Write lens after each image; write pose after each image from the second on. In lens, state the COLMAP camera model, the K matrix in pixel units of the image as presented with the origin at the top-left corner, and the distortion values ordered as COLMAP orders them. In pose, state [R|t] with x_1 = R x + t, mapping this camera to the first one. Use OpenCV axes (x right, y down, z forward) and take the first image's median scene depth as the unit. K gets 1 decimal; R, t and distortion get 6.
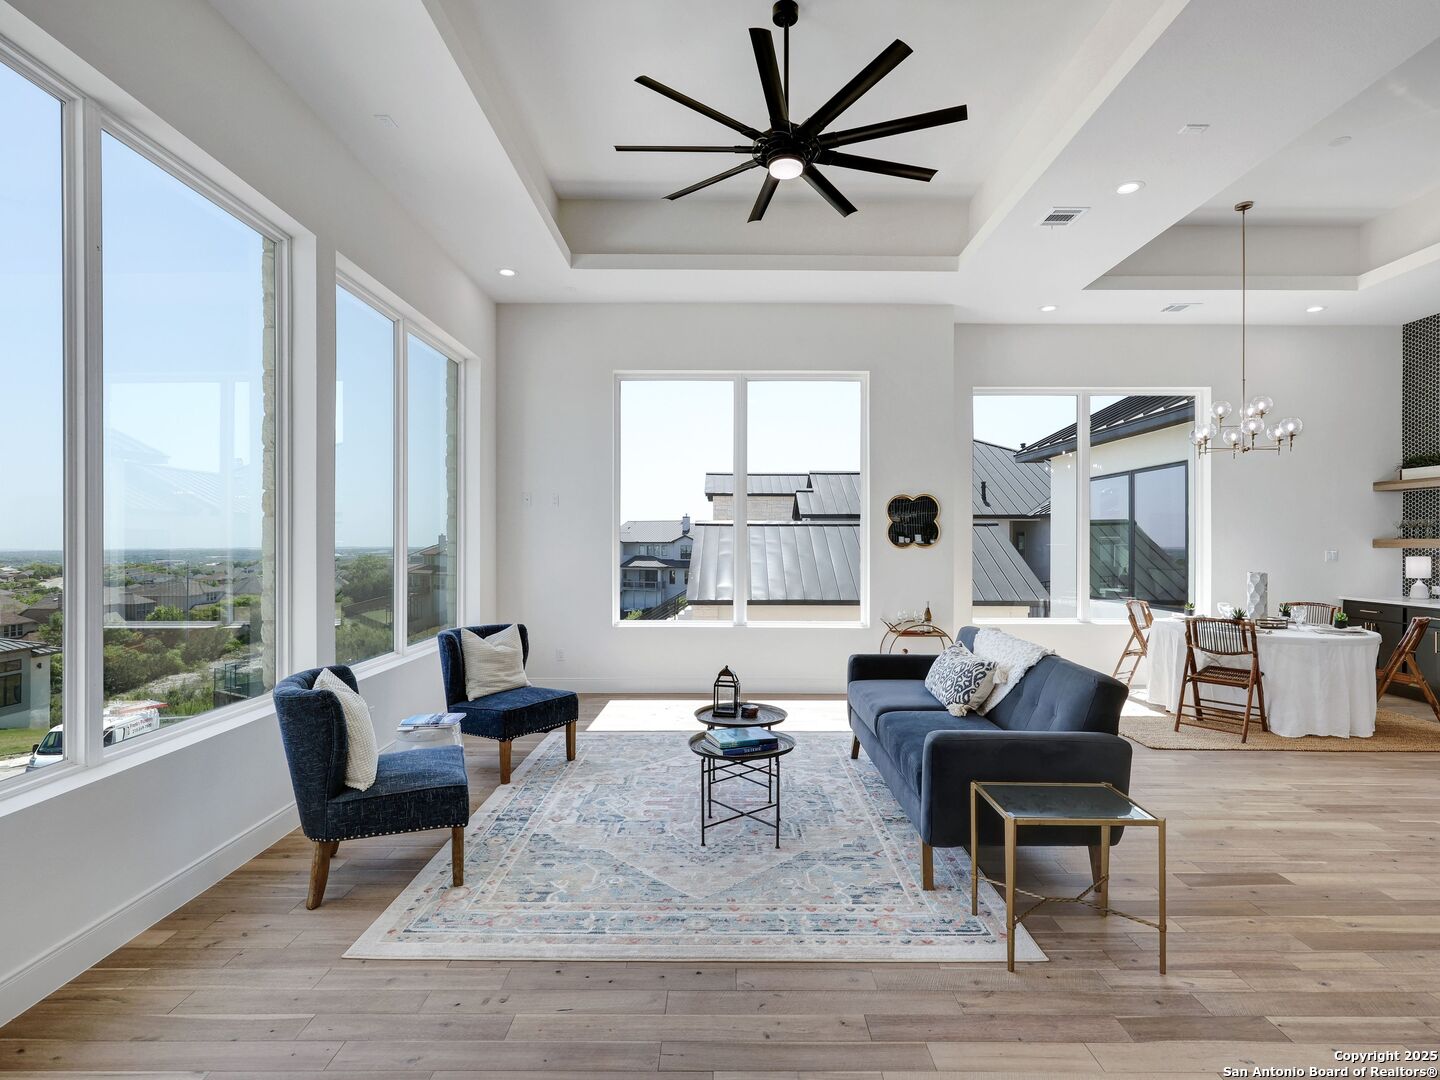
lens RADIAL K [[780.2, 0, 720.2], [0, 780.2, 542.3], [0, 0, 1]] dist [-0.007902, 0.002174]
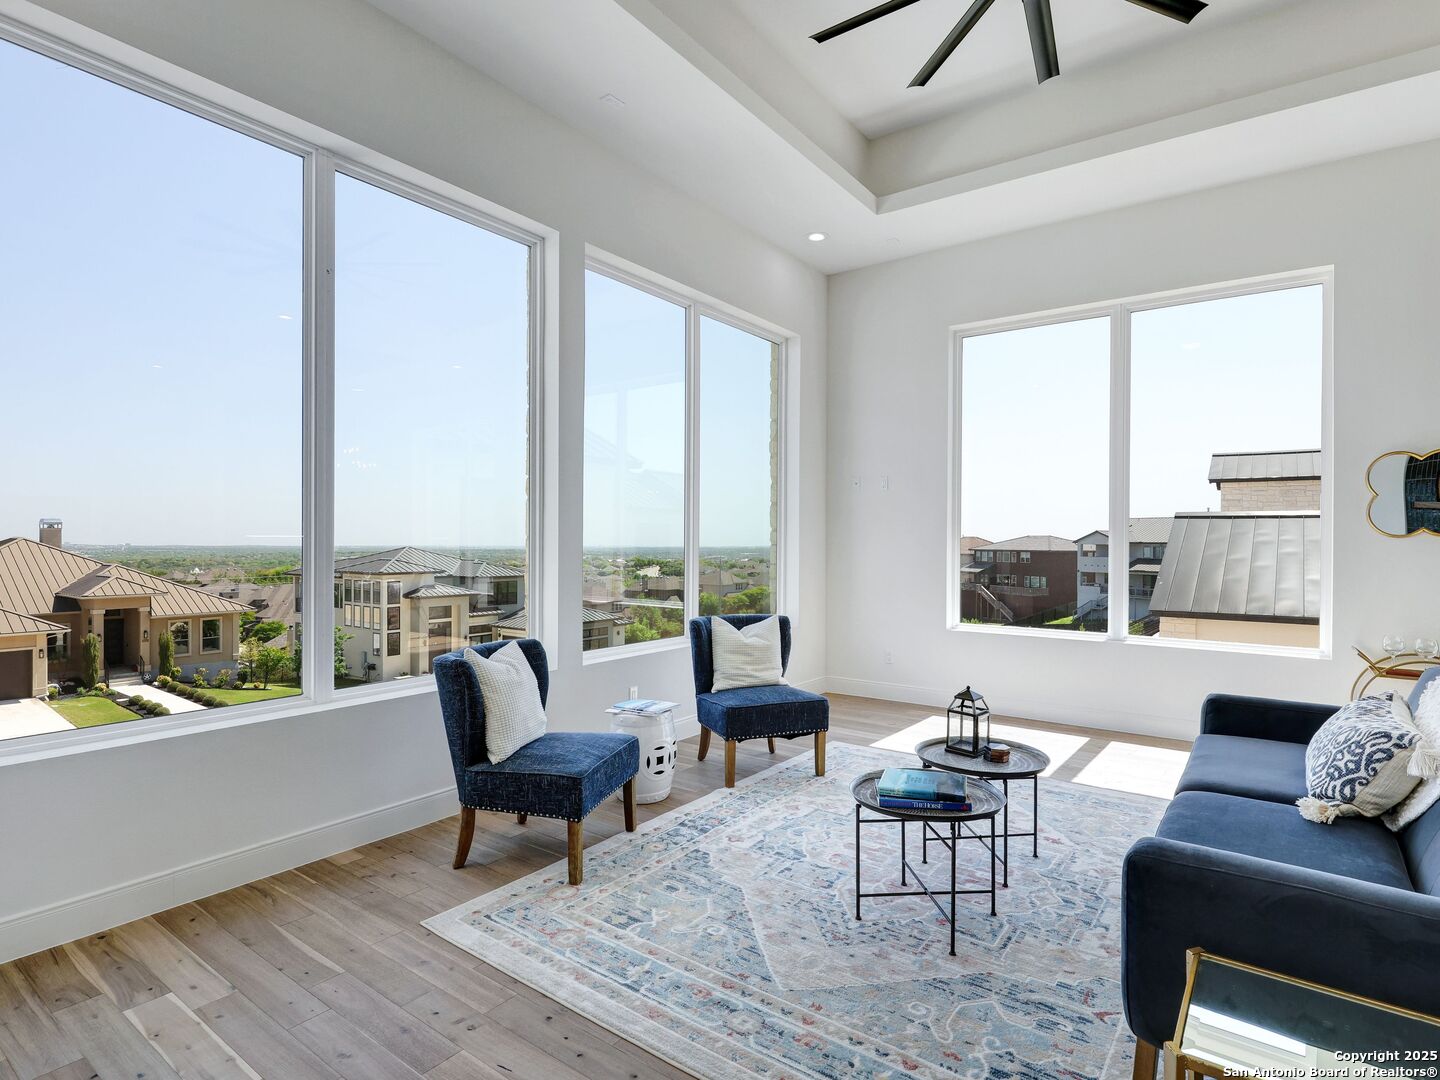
lens RADIAL K [[780.2, 0, 718.0], [0, 780.2, 541.9], [0, 0, 1]] dist [-0.007902, 0.002174]
pose [[0.797394, 0.004515, -0.603442, 0.290747], [-0.006258, 0.999980, -0.000787, 0.025719], [0.603427, 0.004404, 0.797406, 0.291066]]
